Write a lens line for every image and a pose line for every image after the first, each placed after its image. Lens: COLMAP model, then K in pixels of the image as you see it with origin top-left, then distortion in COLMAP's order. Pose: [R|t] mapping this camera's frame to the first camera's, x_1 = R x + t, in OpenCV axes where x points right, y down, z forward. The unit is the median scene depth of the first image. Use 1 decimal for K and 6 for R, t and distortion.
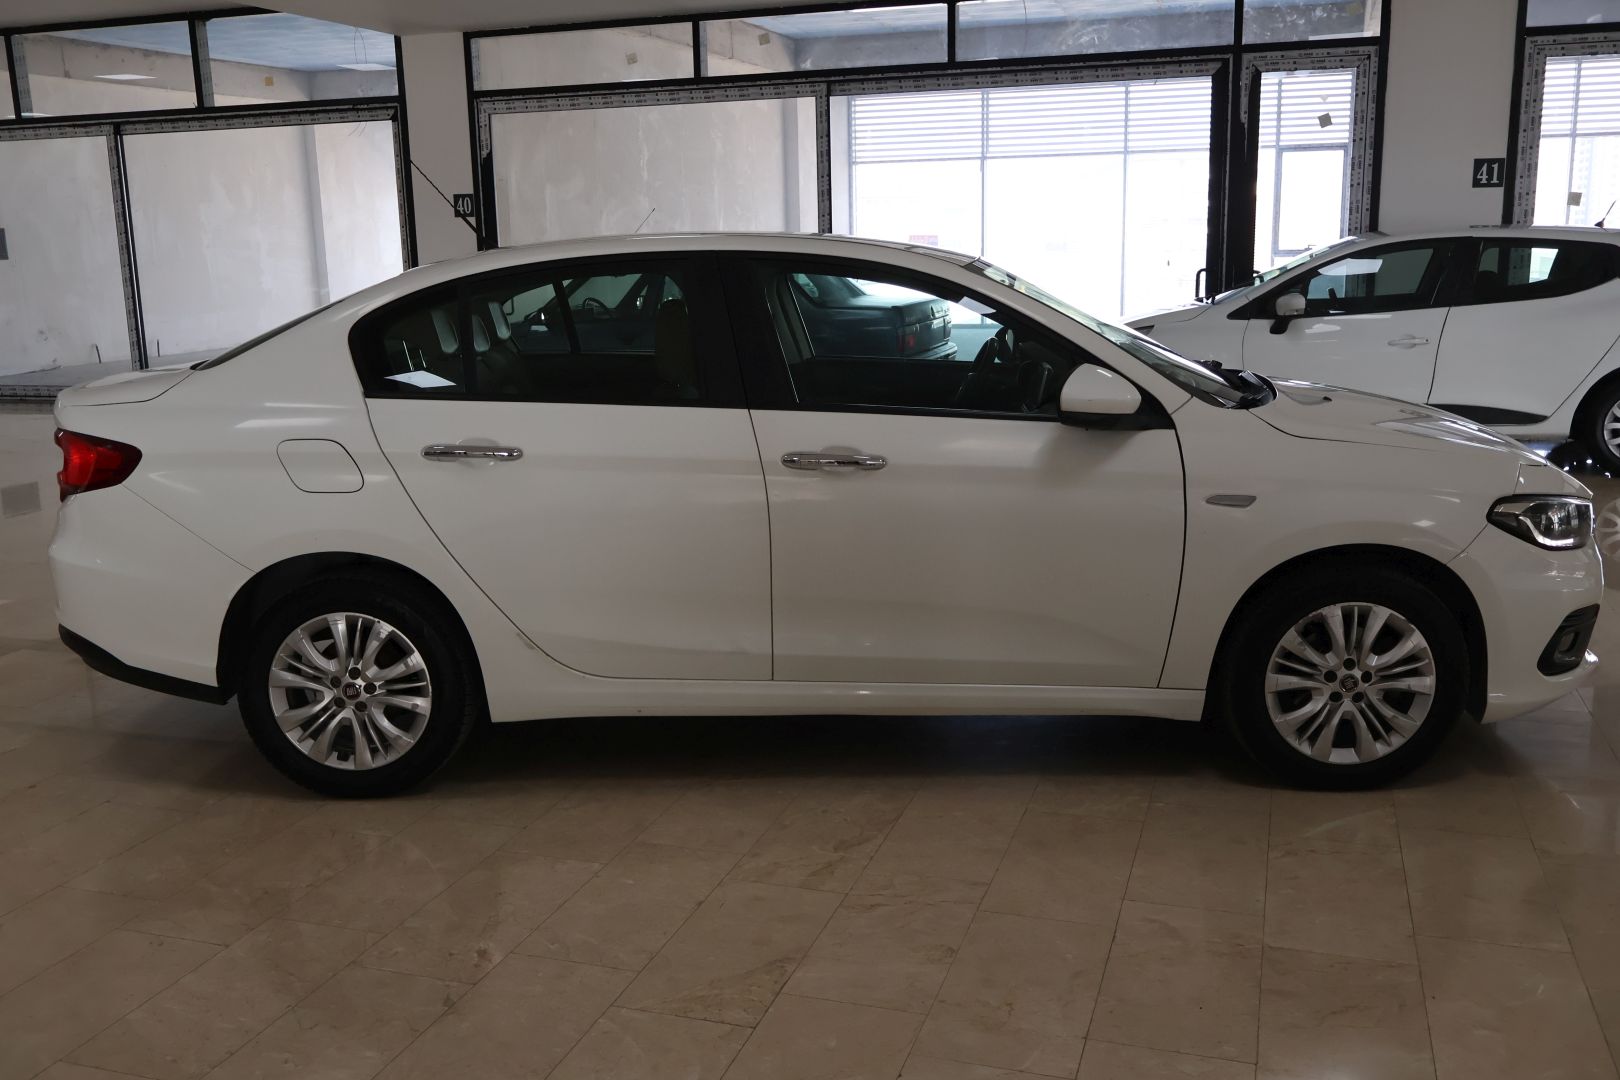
lens RADIAL K [[1467.2, 0, 811.9], [0, 1467.2, 523.5], [0, 0, 1]] dist [-0.023870, -0.014845]
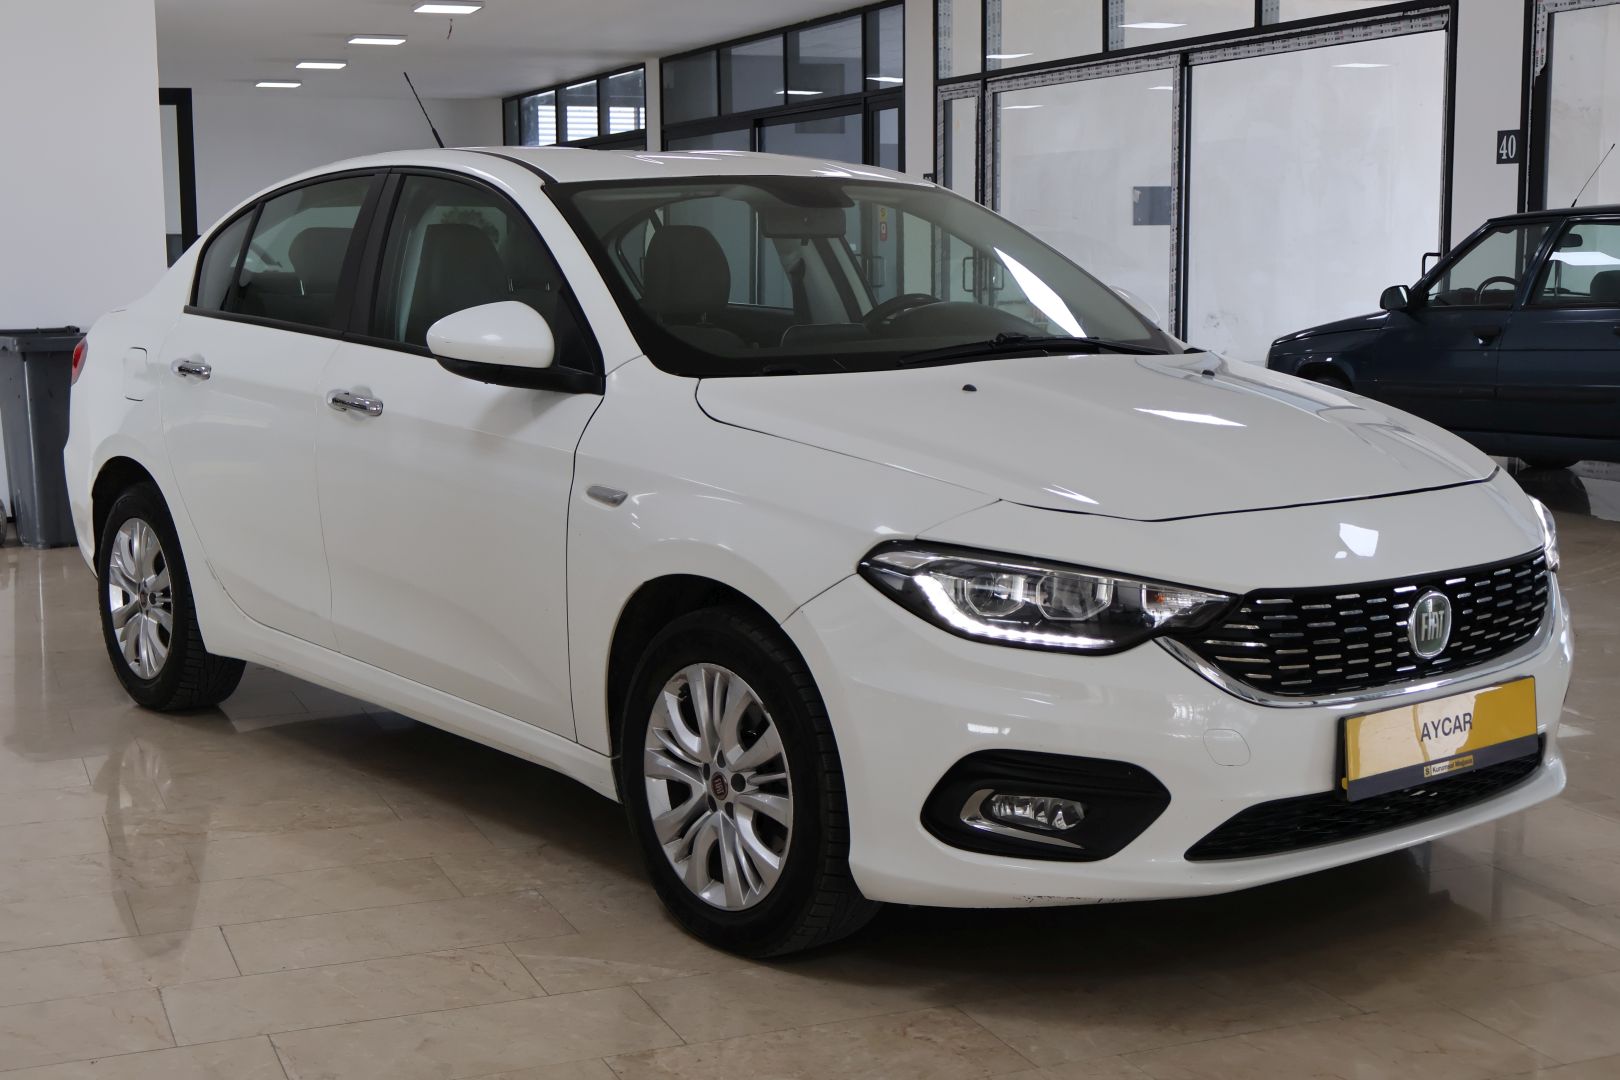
lens RADIAL K [[2149.6, 0, 813.5], [0, 2149.6, 540.3], [0, 0, 1]] dist [0.011873, 0.000000]
pose [[0.646090, 0.118621, -0.753987, 0.338139], [-0.151856, 0.988078, 0.025324, -0.010639], [0.748002, 0.098136, 0.656401, 0.109721]]
